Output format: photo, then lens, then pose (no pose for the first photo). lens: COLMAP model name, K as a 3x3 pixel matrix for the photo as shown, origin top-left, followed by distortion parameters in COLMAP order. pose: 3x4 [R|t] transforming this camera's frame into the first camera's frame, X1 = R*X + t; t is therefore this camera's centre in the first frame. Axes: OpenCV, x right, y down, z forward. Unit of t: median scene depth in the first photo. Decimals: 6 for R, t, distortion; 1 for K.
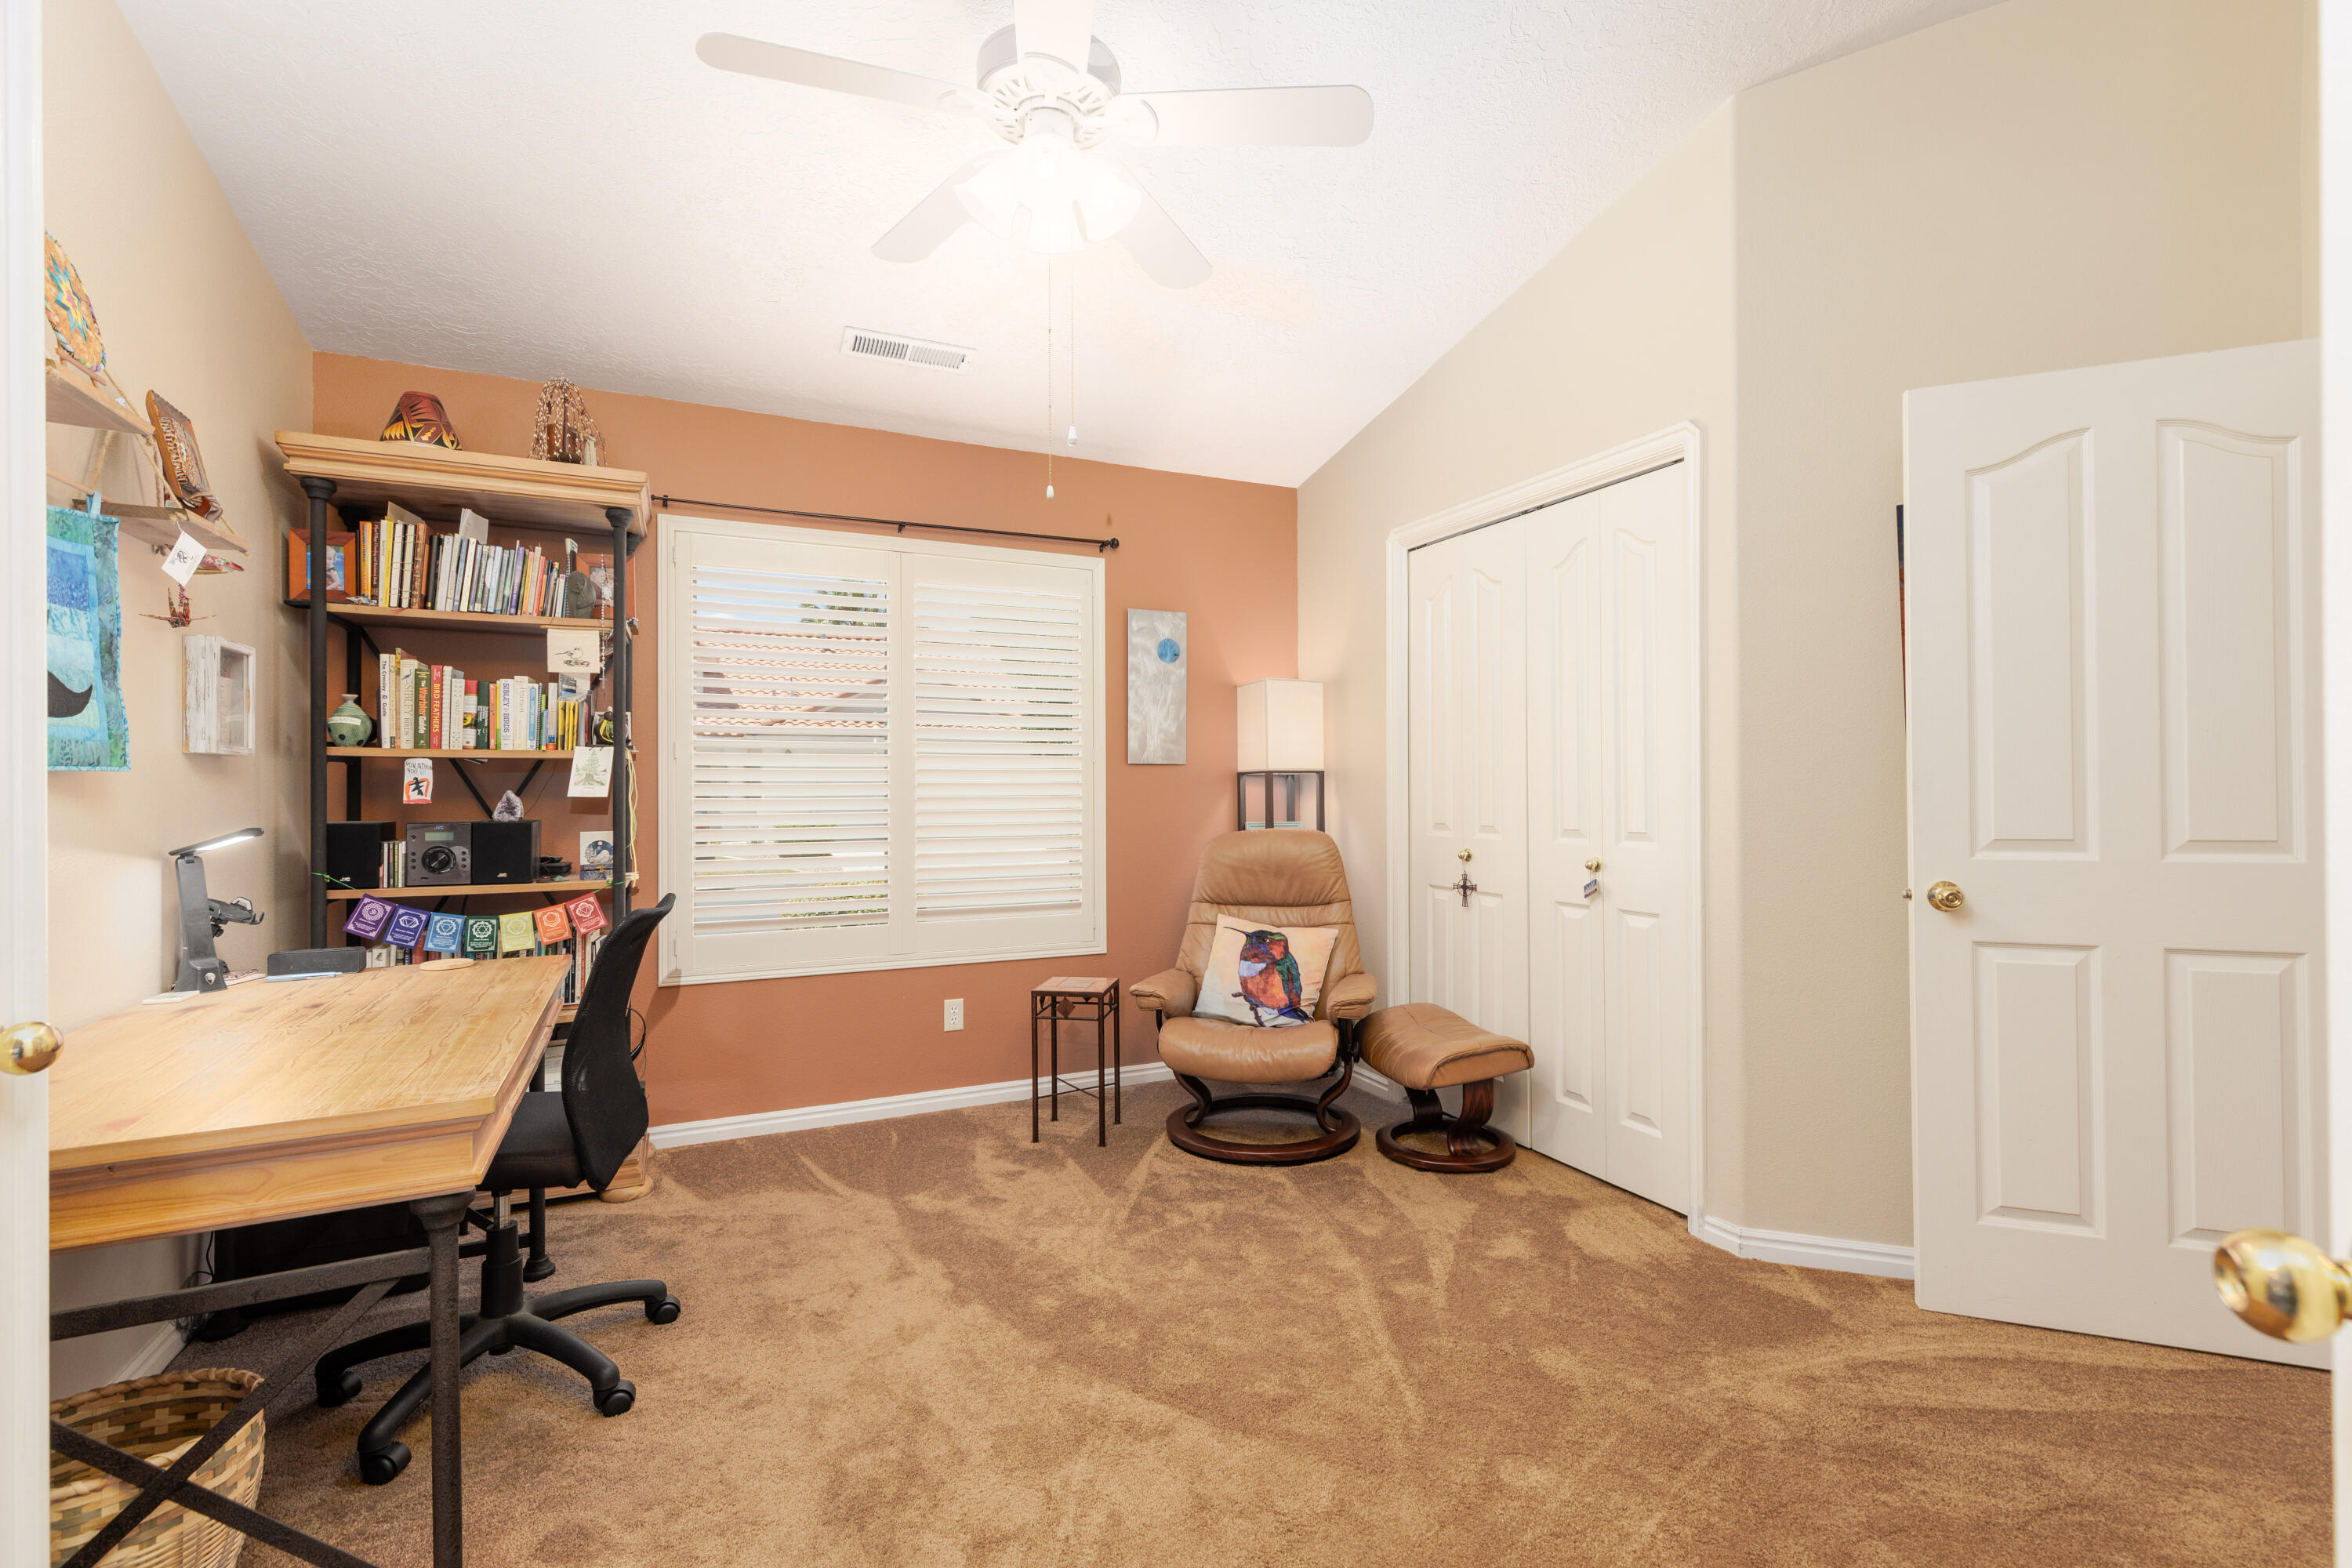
lens RADIAL K [[1054.7, 0, 1175.9], [0, 1054.7, 780.2], [0, 0, 1]] dist [0.010858, -0.001800]
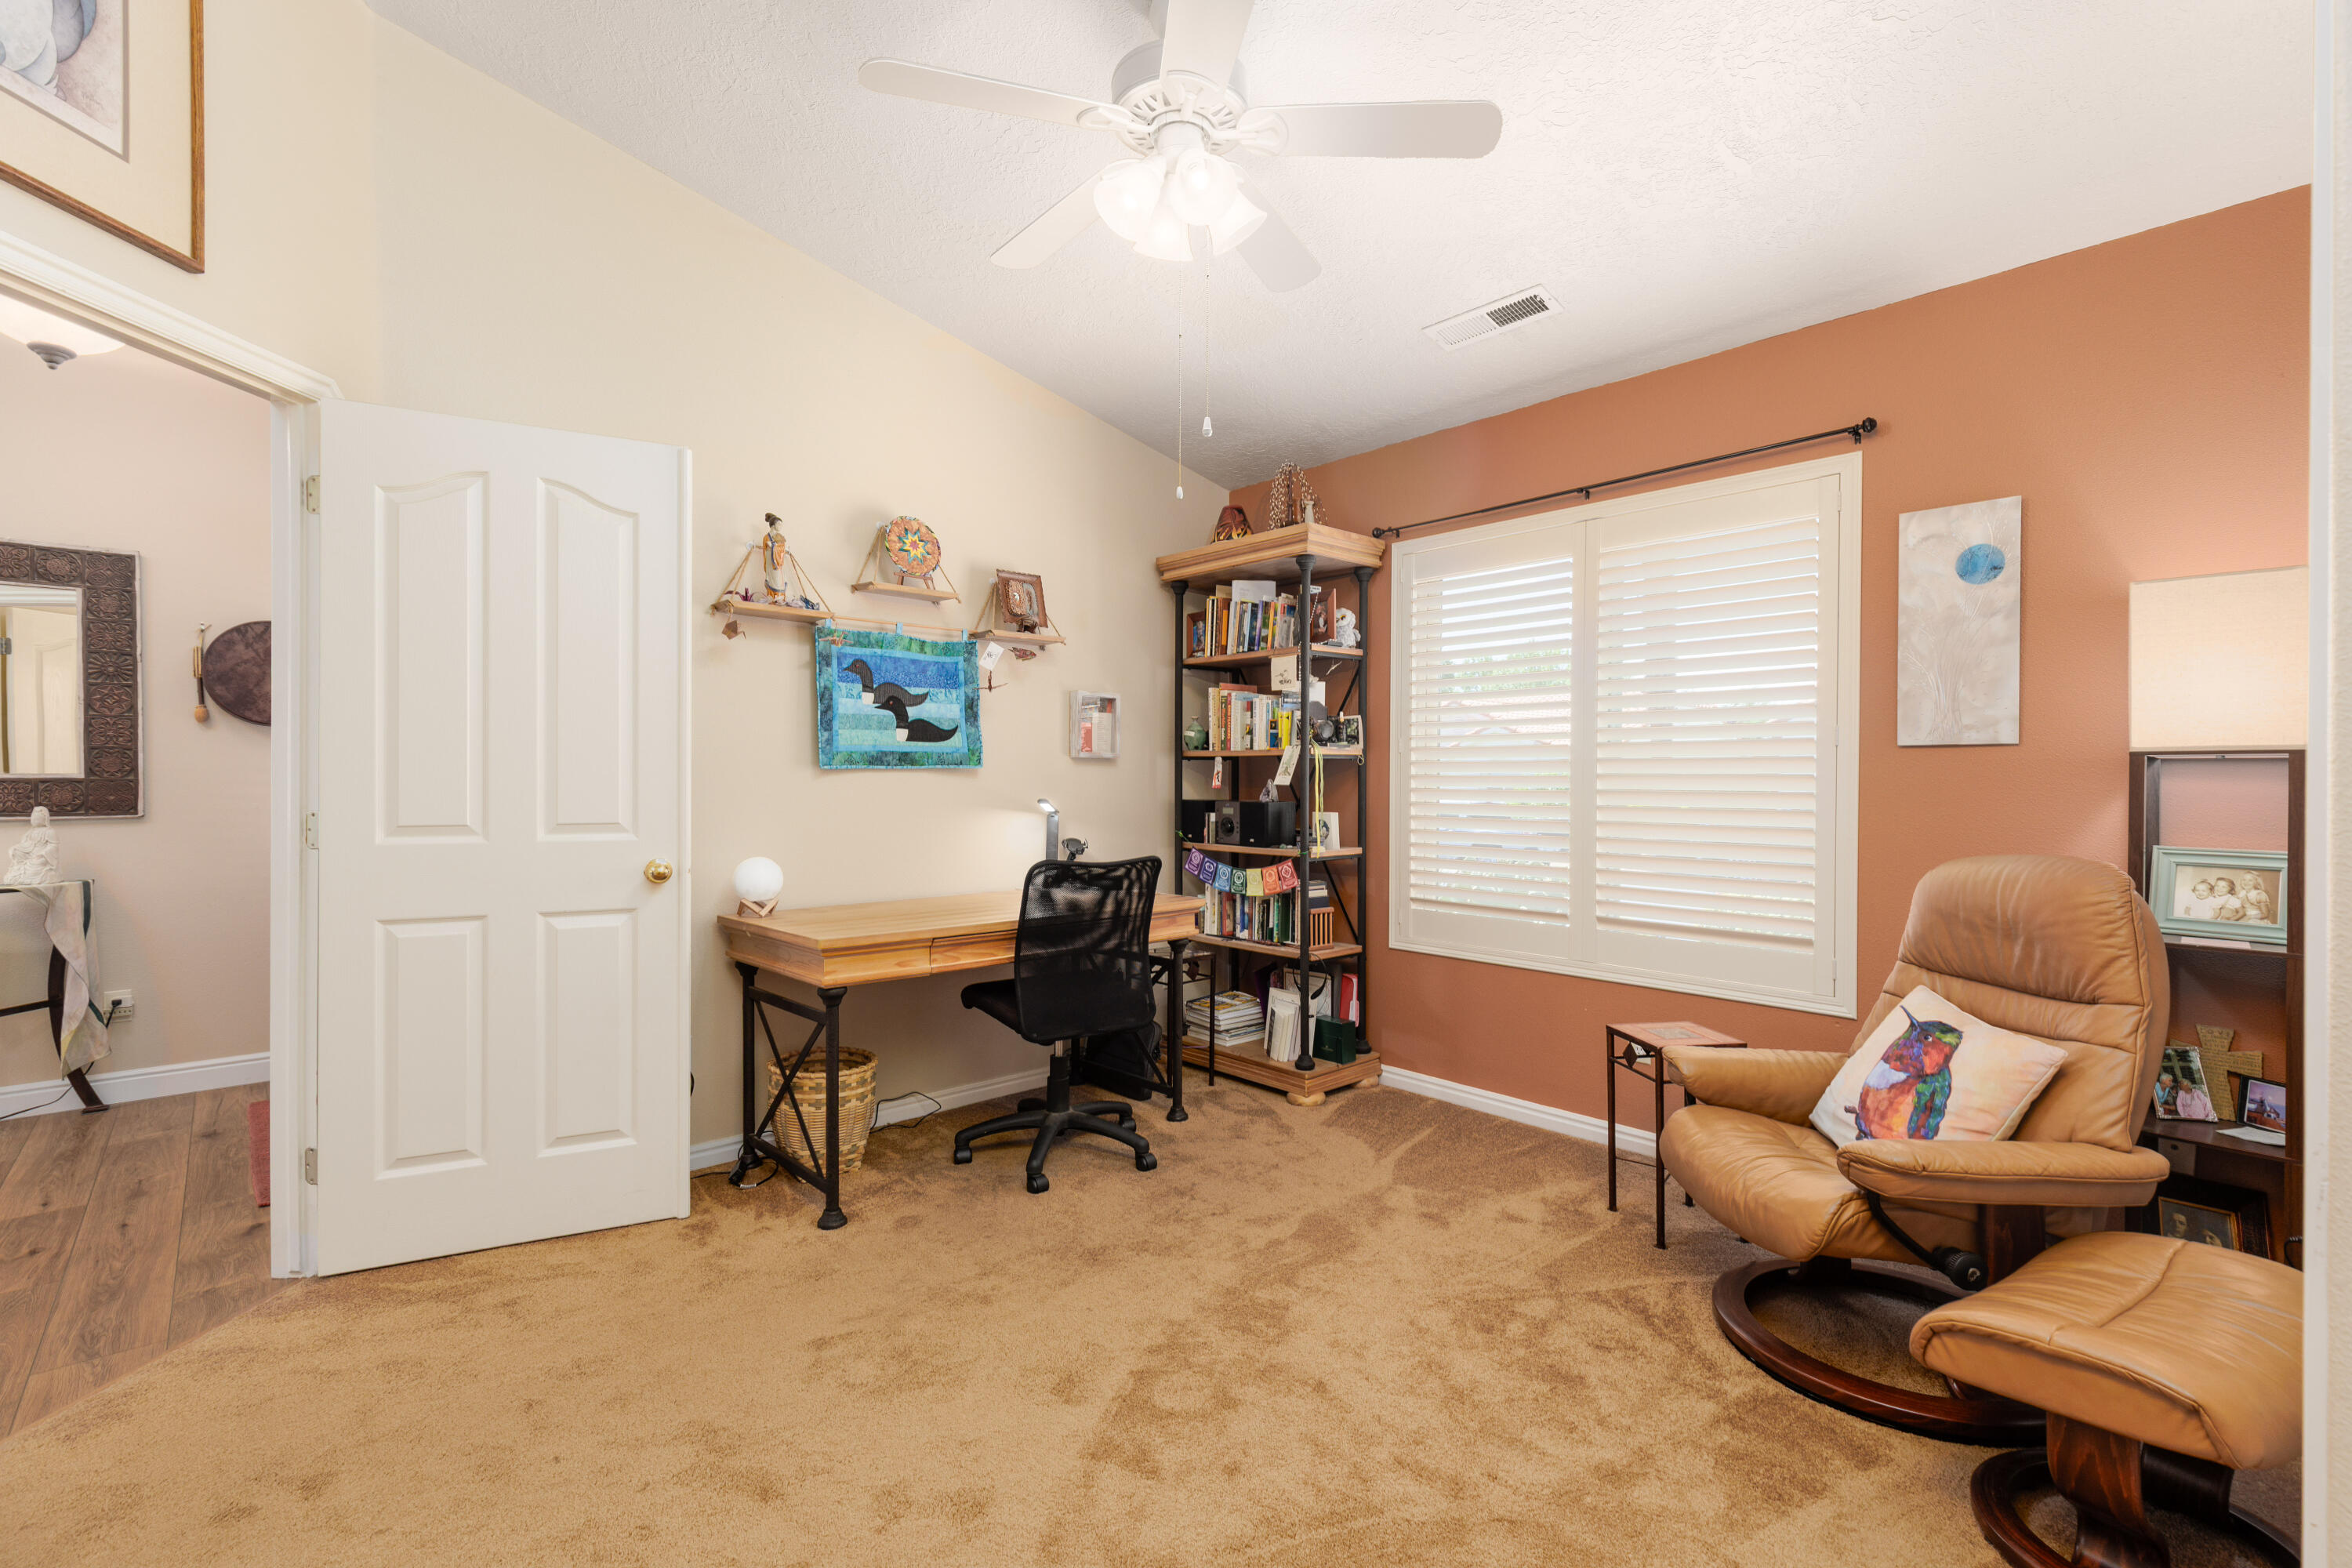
lens RADIAL K [[1054.7, 0, 1212.7], [0, 1054.7, 782.4], [0, 0, 1]] dist [0.010858, -0.001800]
pose [[0.299977, 0.008112, -0.953912, 0.642198], [0.001157, 0.999960, 0.008867, 0.001731], [0.953946, -0.003763, 0.299956, 0.524474]]
